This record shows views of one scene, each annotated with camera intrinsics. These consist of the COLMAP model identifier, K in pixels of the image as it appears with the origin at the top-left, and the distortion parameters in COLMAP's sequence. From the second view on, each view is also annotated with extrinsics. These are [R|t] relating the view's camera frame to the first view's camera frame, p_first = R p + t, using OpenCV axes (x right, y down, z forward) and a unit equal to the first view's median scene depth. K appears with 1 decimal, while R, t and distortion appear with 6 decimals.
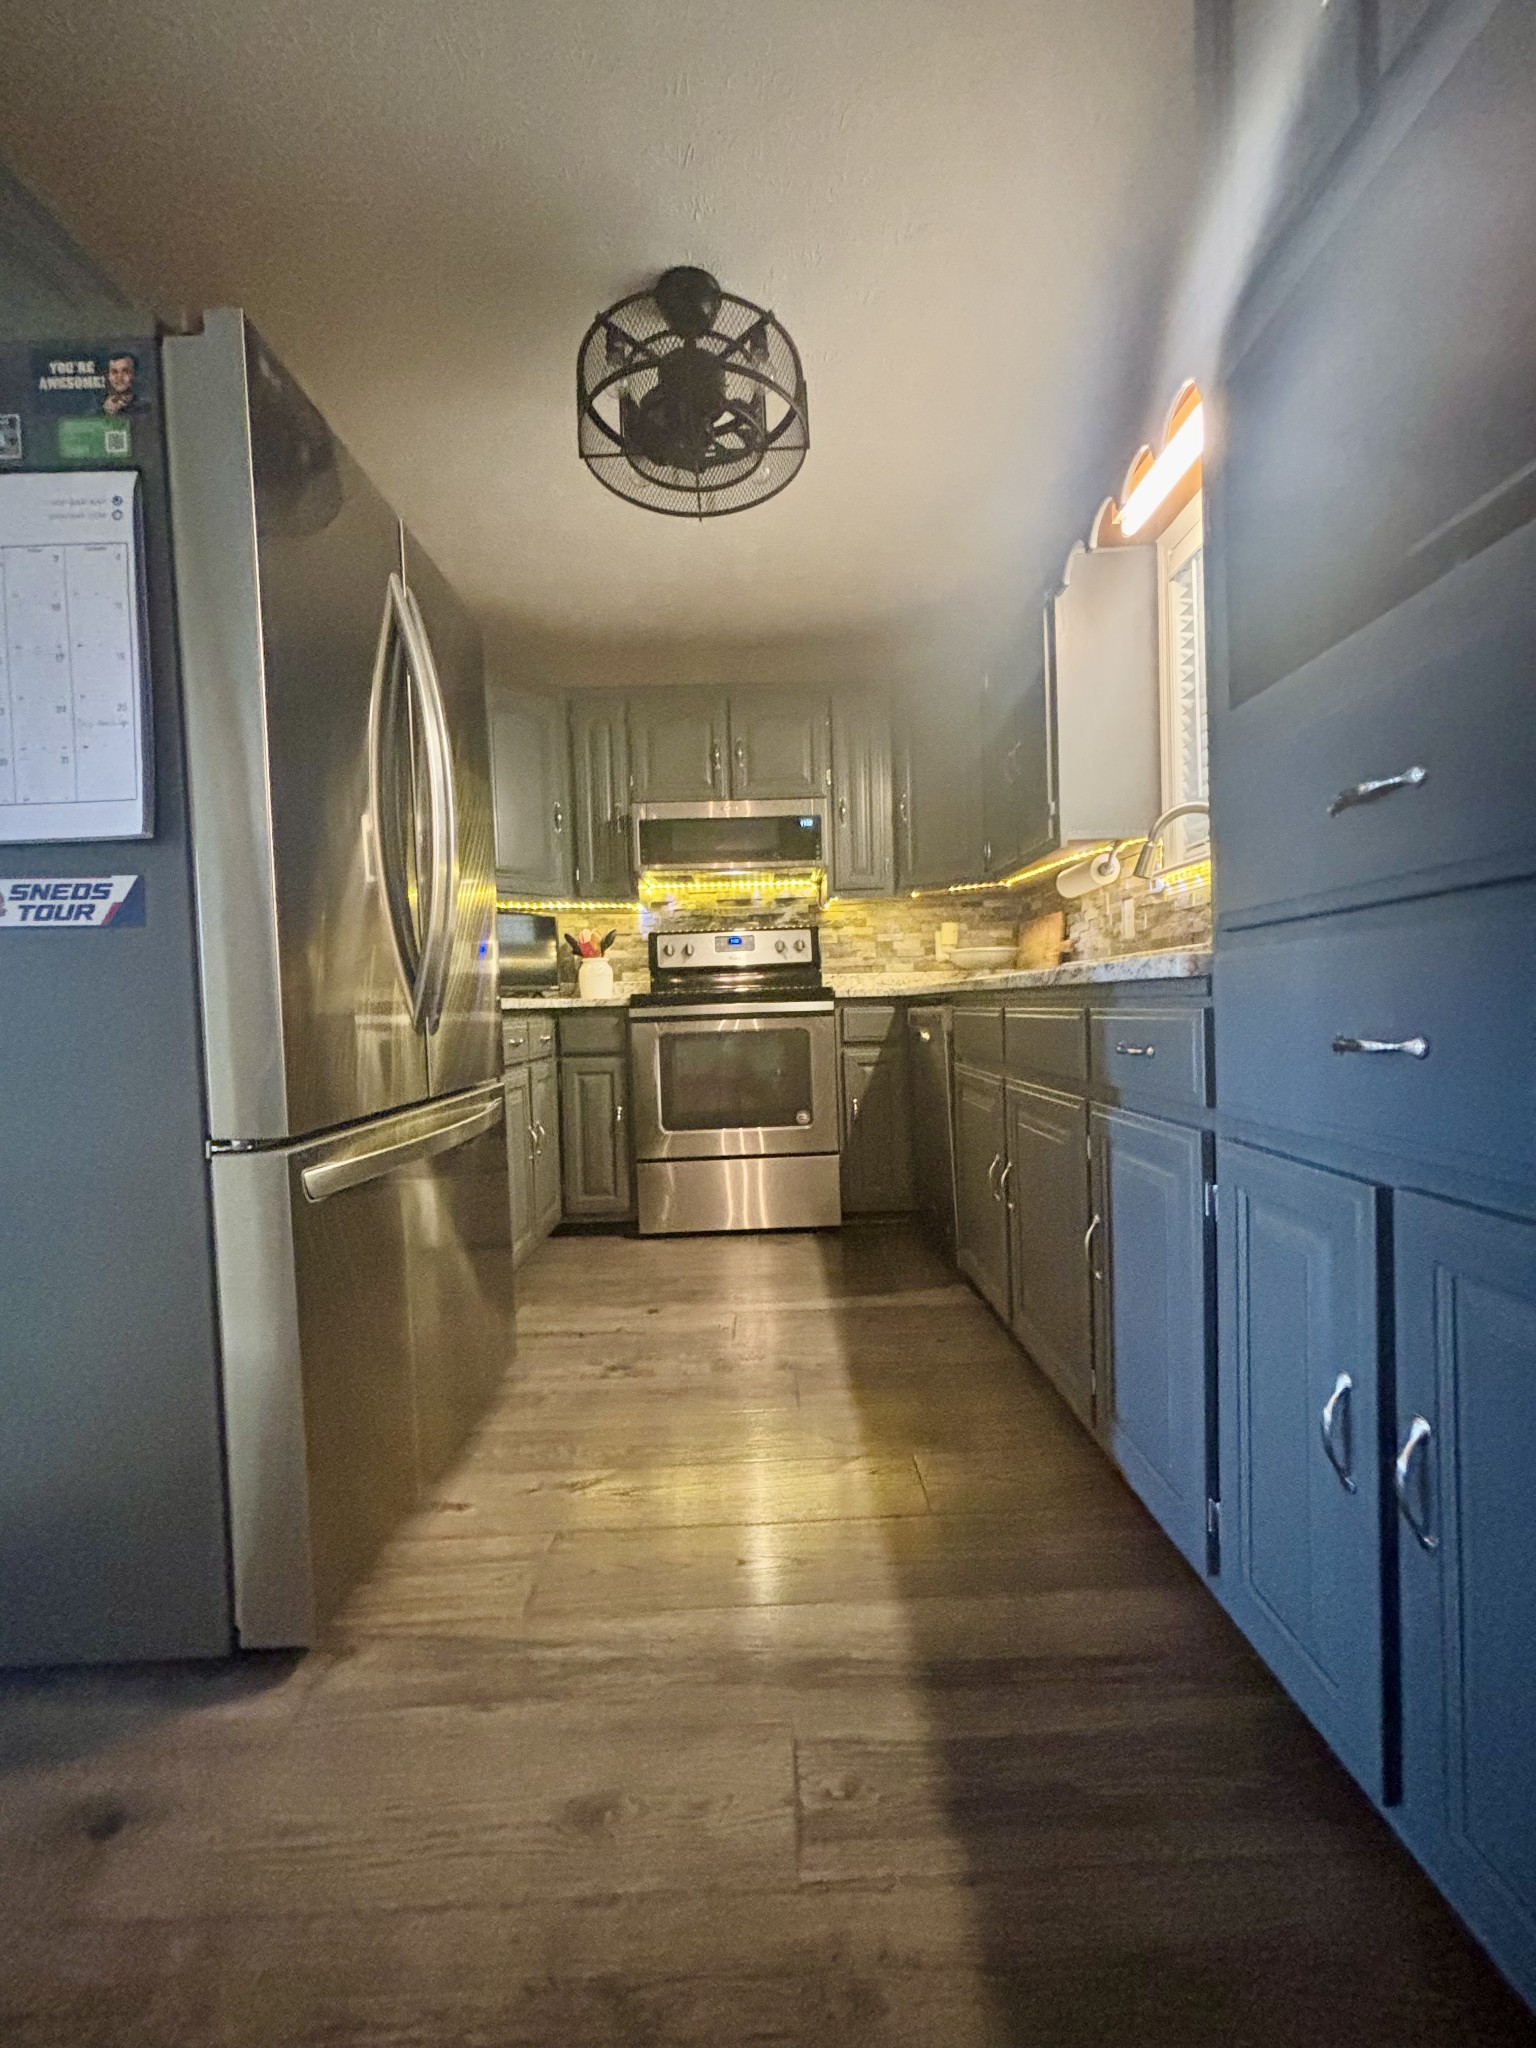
lens RADIAL K [[826.8, 0, 769.6], [0, 826.8, 1031.7], [0, 0, 1]] dist [0.006607, 0.000286]
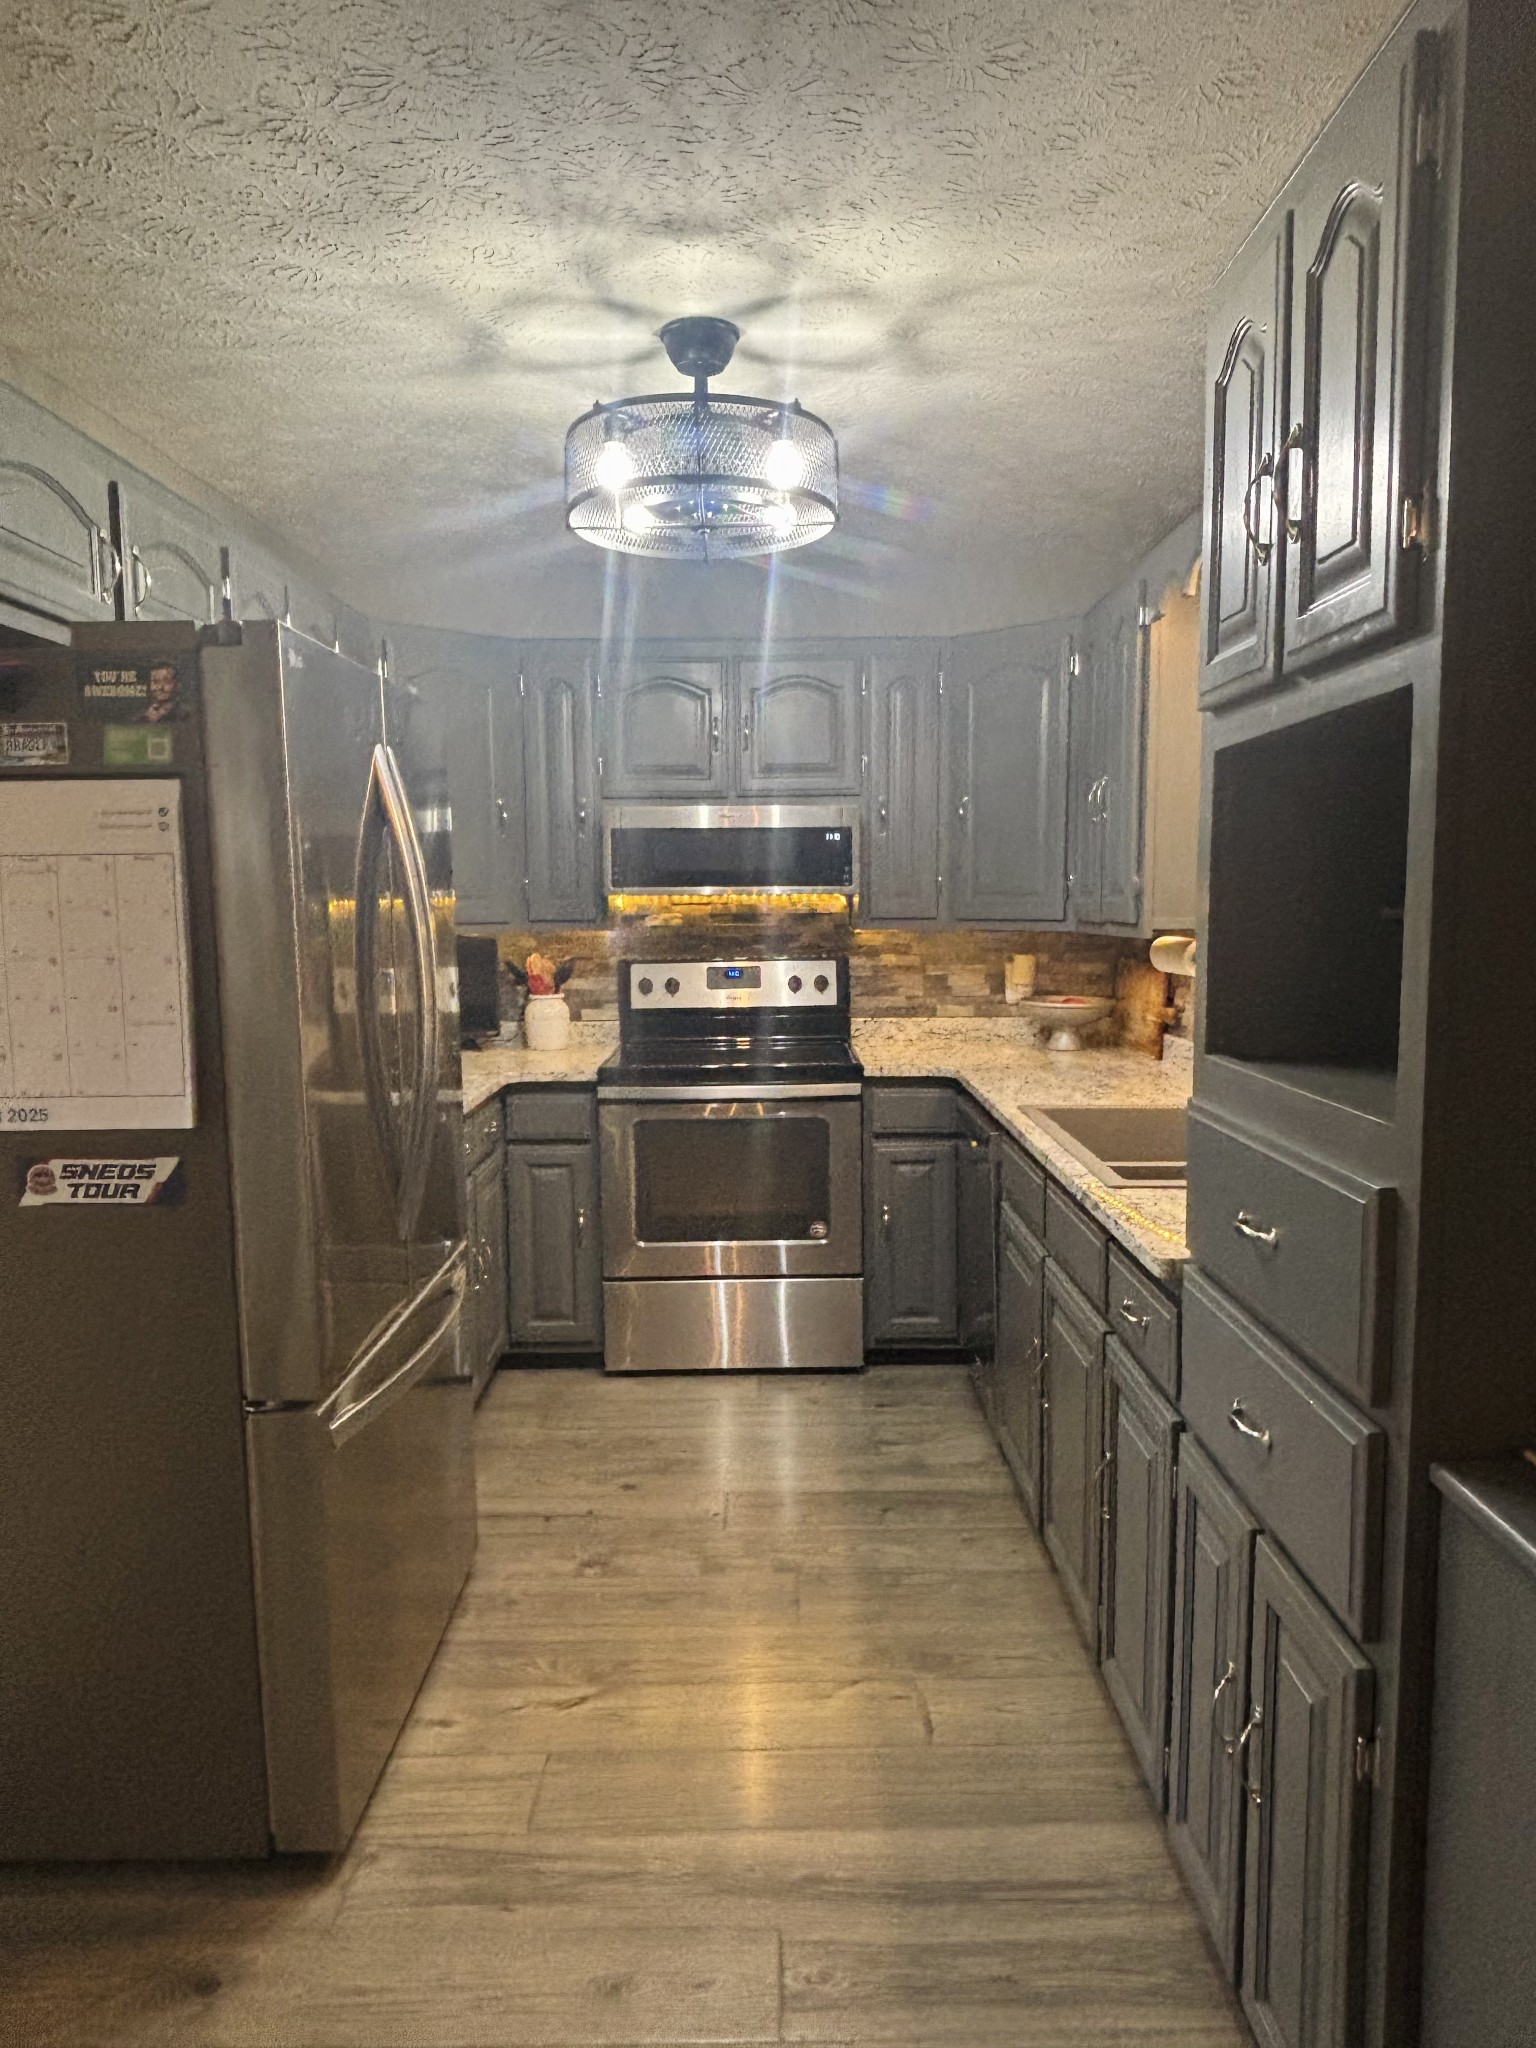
lens RADIAL K [[1340.5, 0, 773.4], [0, 1340.5, 1038.8], [0, 0, 1]] dist [0.022792, -0.034858]
pose [[0.999708, 0.023789, -0.004316, -0.000403], [-0.023371, 0.996559, 0.079519, -0.341285], [0.006193, -0.079395, 0.996824, -0.478280]]
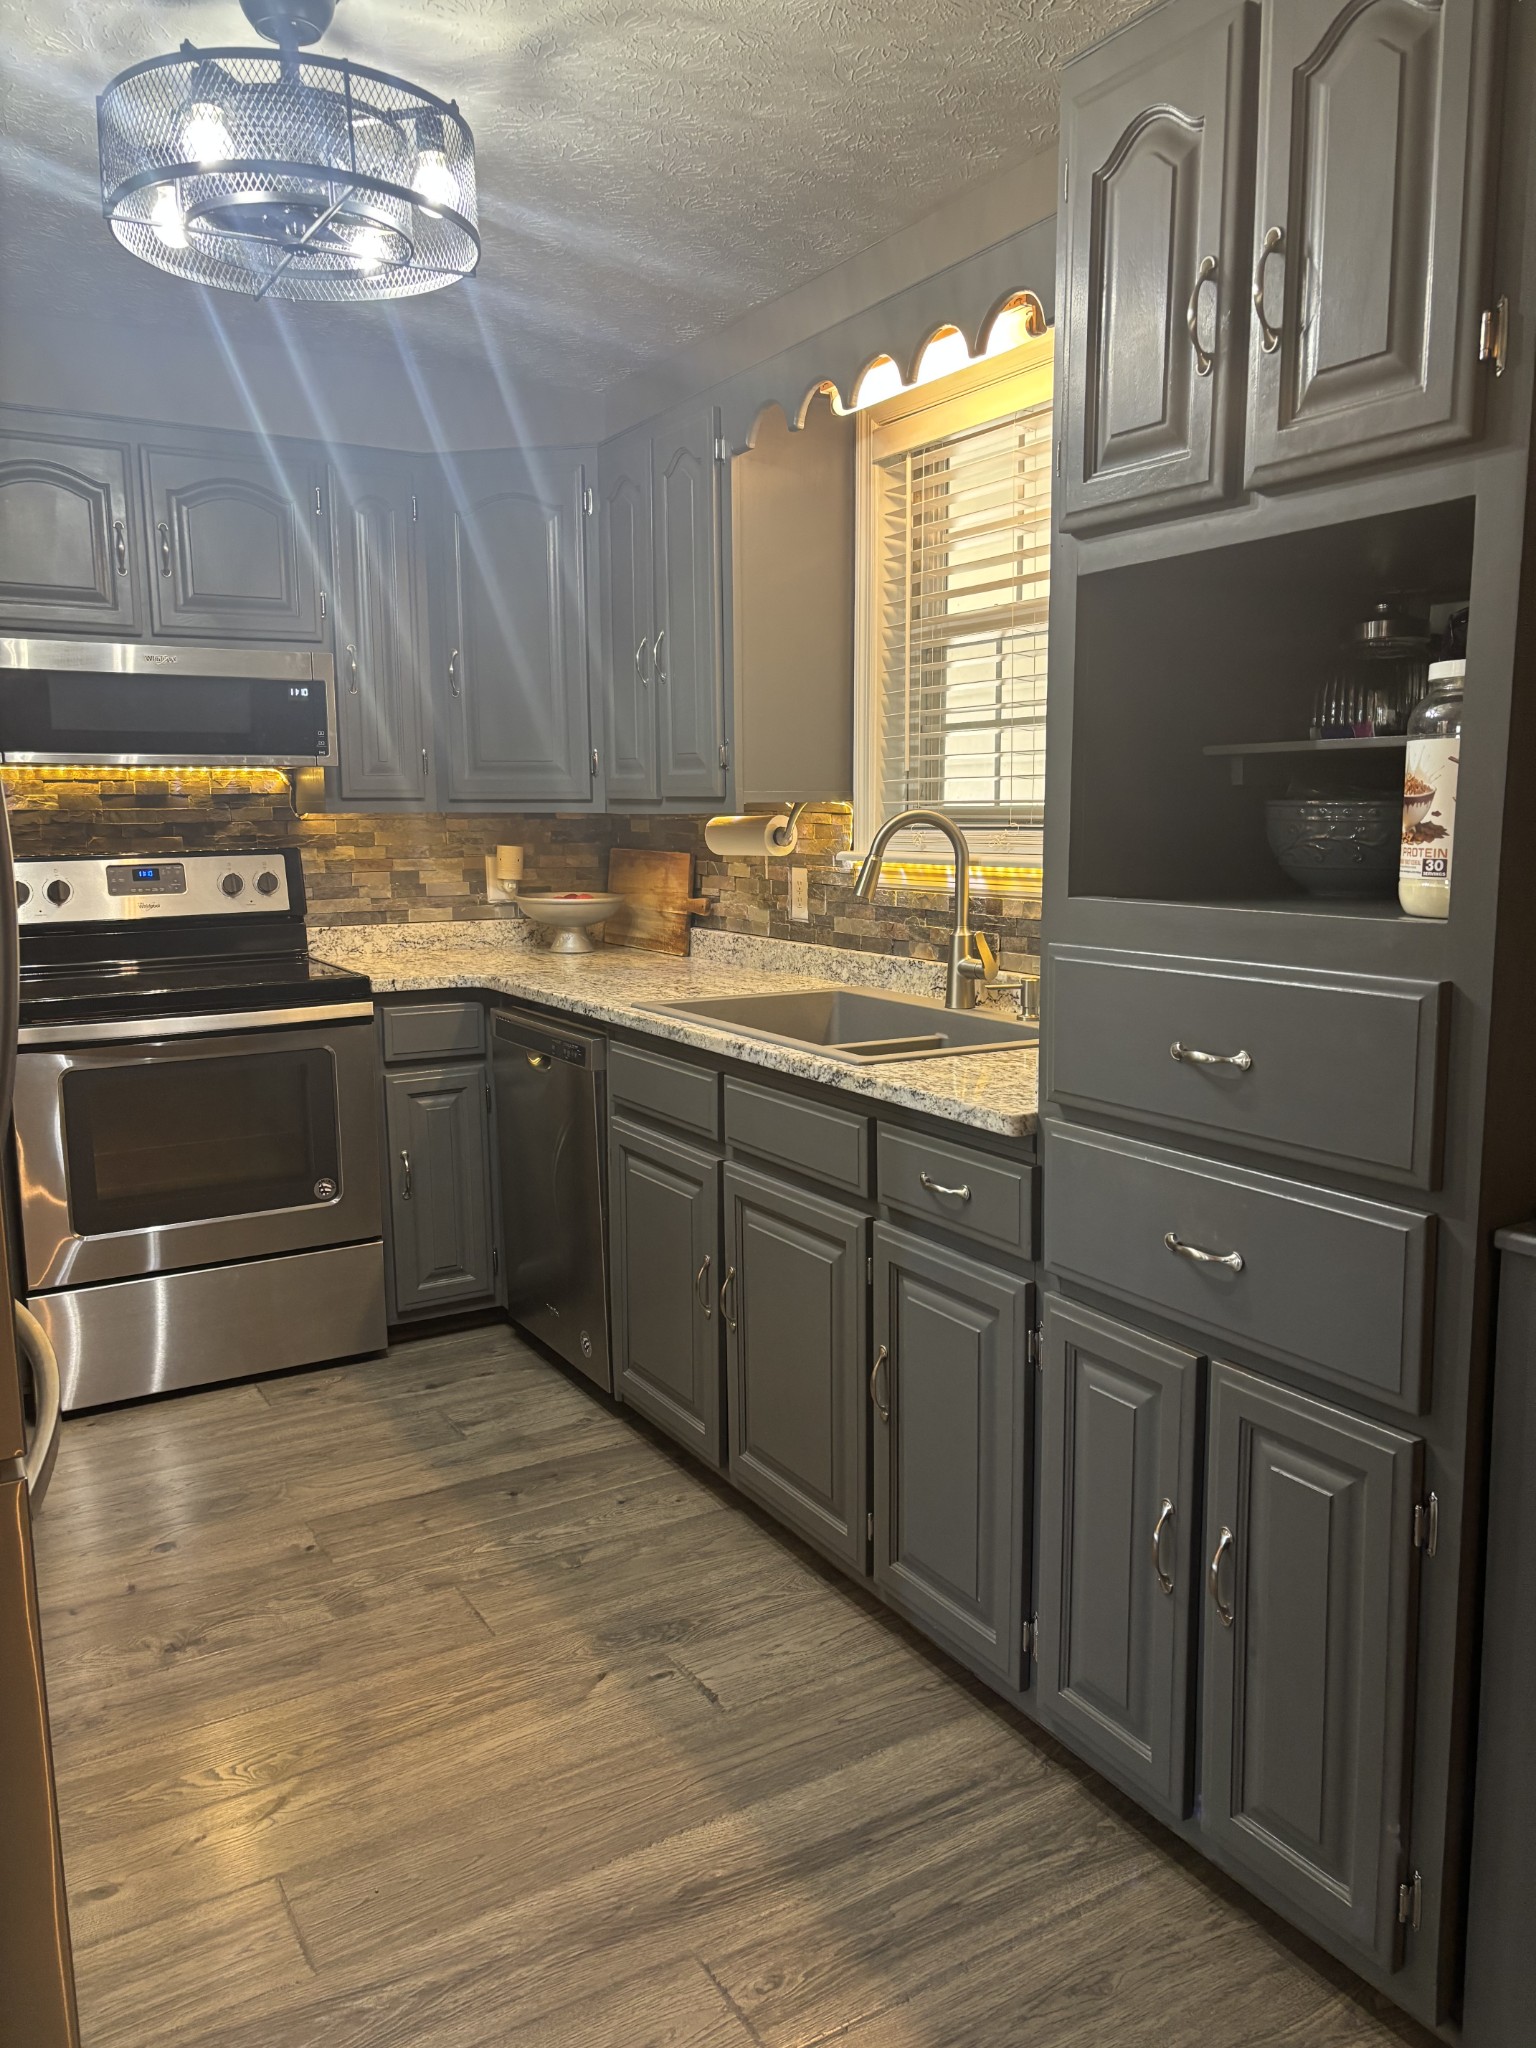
lens RADIAL K [[1541.9, 0, 784.0], [0, 1541.9, 1036.3], [0, 0, 1]] dist [0.051643, -0.048482]
pose [[0.862480, -0.049938, 0.503621, -0.476658], [-0.005616, 0.994114, 0.108192, -0.268793], [-0.506059, -0.096142, 0.857123, -0.321707]]
